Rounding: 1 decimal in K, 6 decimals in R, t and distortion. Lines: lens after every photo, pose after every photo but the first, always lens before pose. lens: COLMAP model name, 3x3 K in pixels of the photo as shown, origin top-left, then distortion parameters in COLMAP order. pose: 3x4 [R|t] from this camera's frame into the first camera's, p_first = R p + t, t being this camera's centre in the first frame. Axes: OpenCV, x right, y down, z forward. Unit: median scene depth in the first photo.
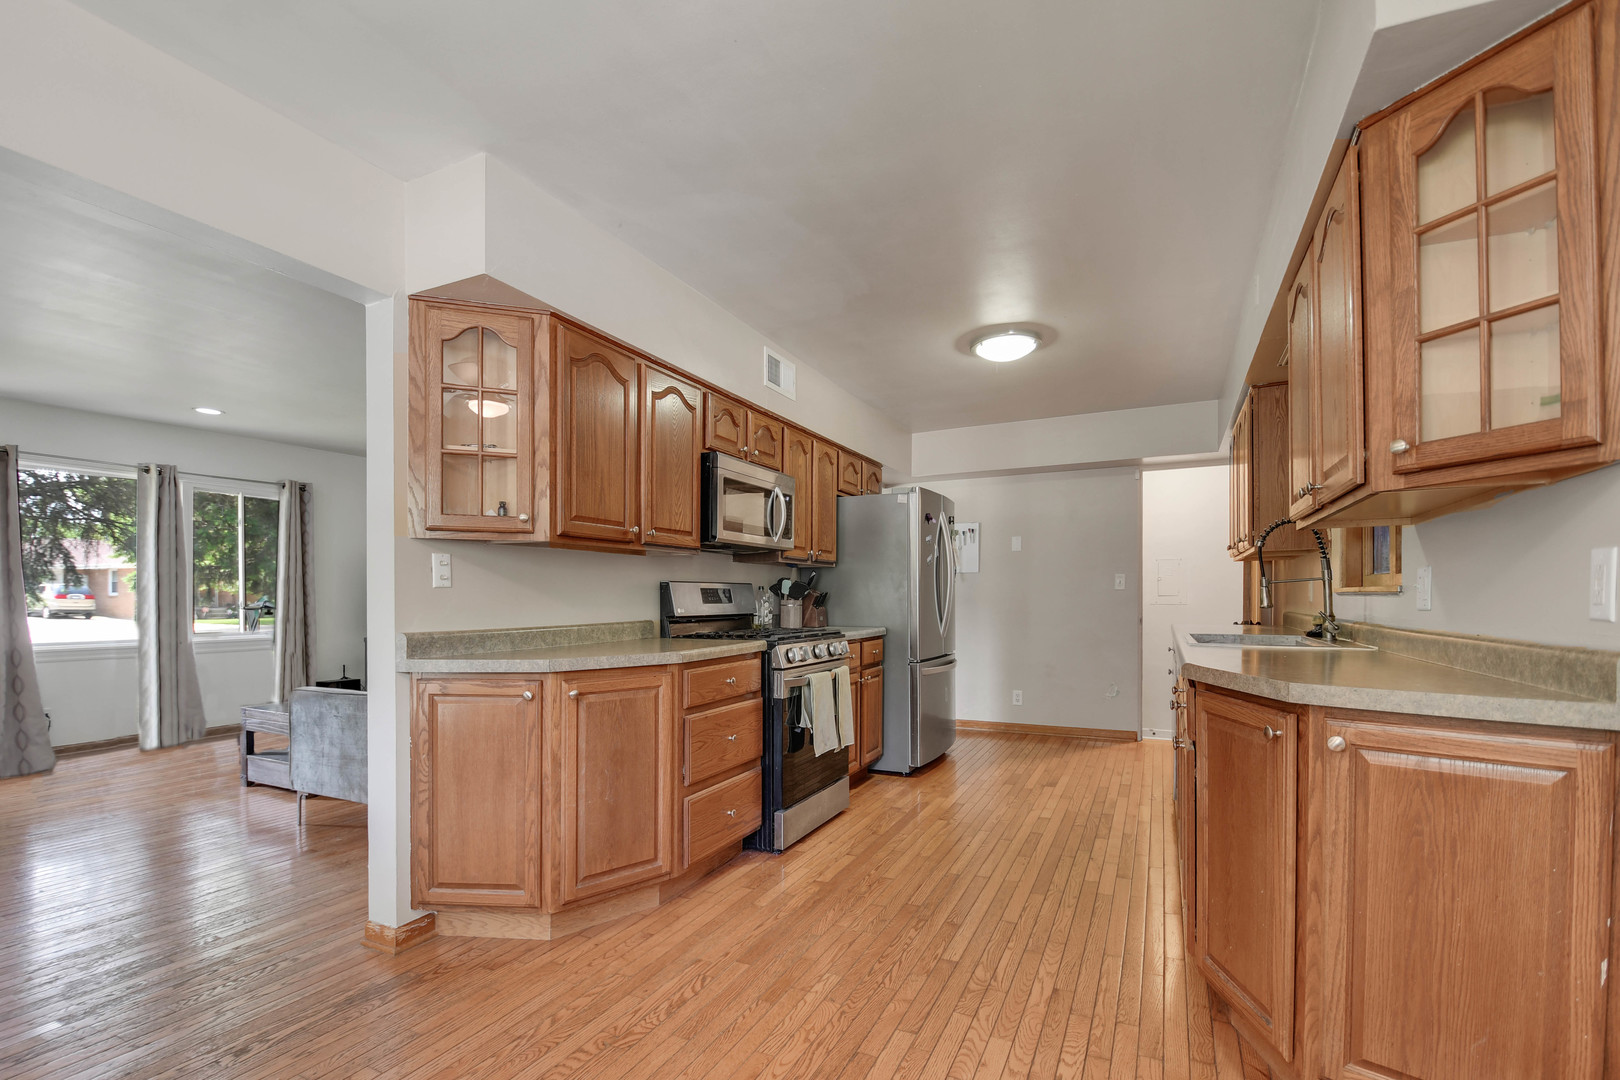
lens RADIAL K [[701.4, 0, 805.4], [0, 701.4, 595.2], [0, 0, 1]] dist [0.003924, 0.002373]
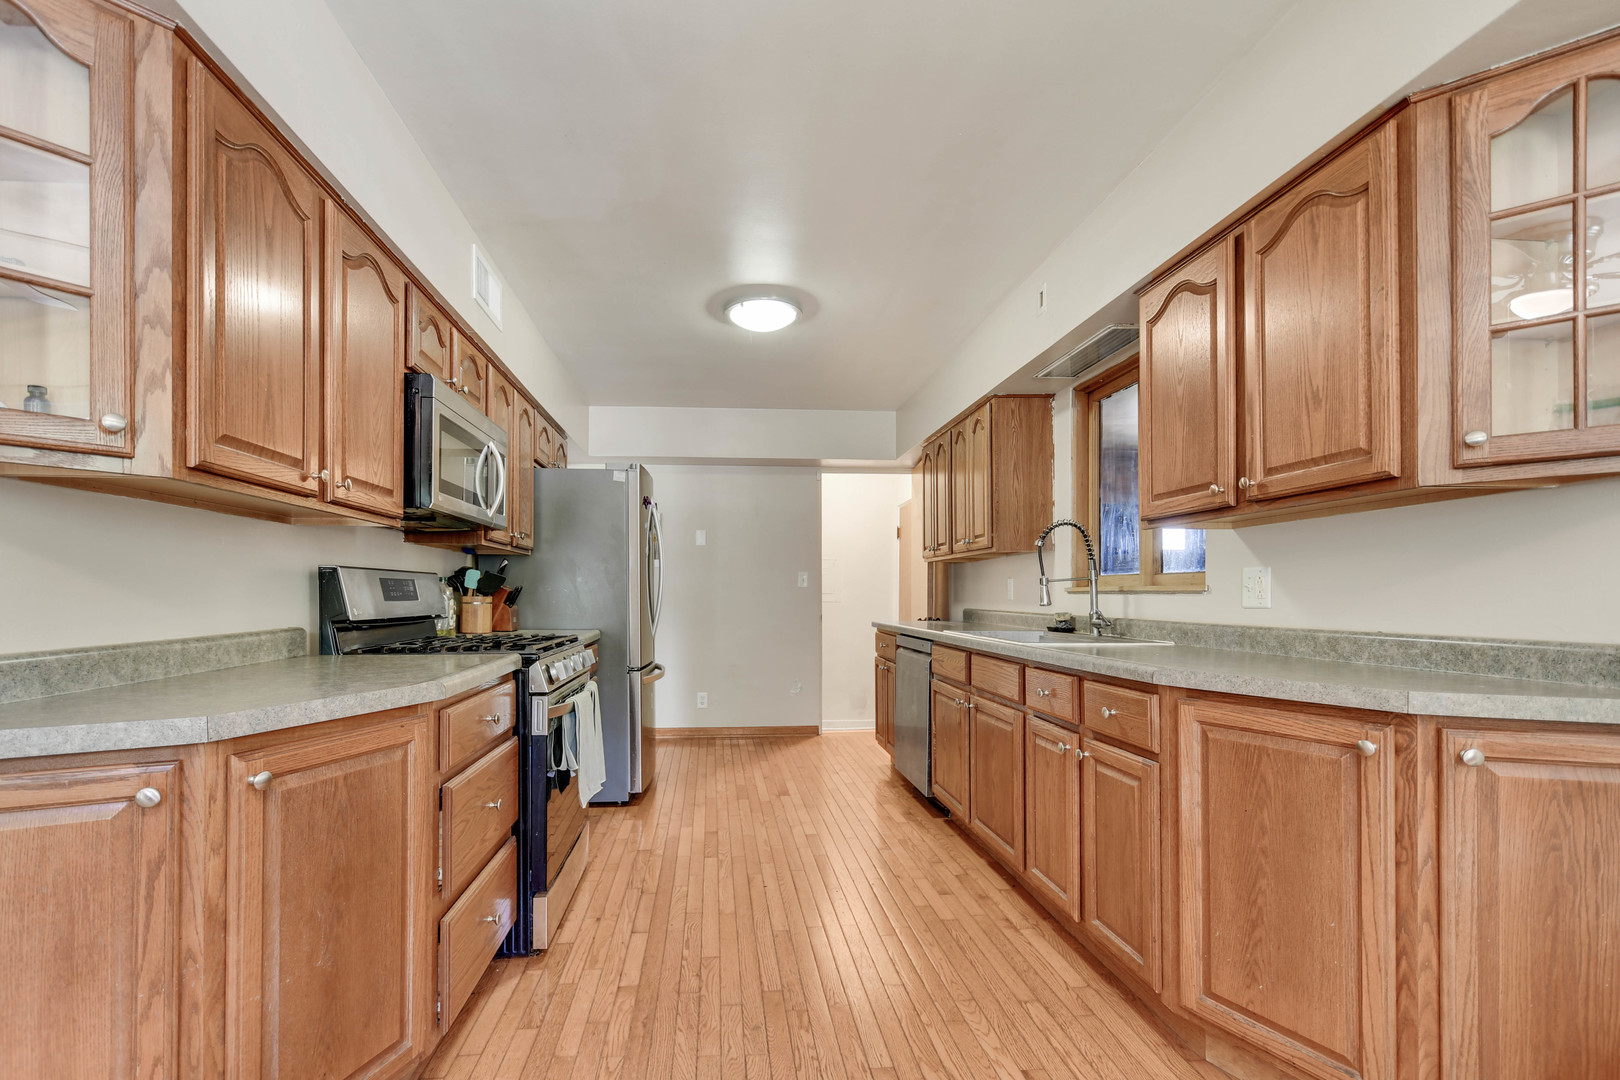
lens RADIAL K [[701.4, 0, 765.3], [0, 701.4, 592.3], [0, 0, 1]] dist [0.003924, 0.002373]
pose [[0.865814, 0.006703, 0.500321, -0.247368], [-0.006943, 0.999975, -0.001381, 0.003298], [-0.500318, -0.002278, 0.865839, 0.345500]]
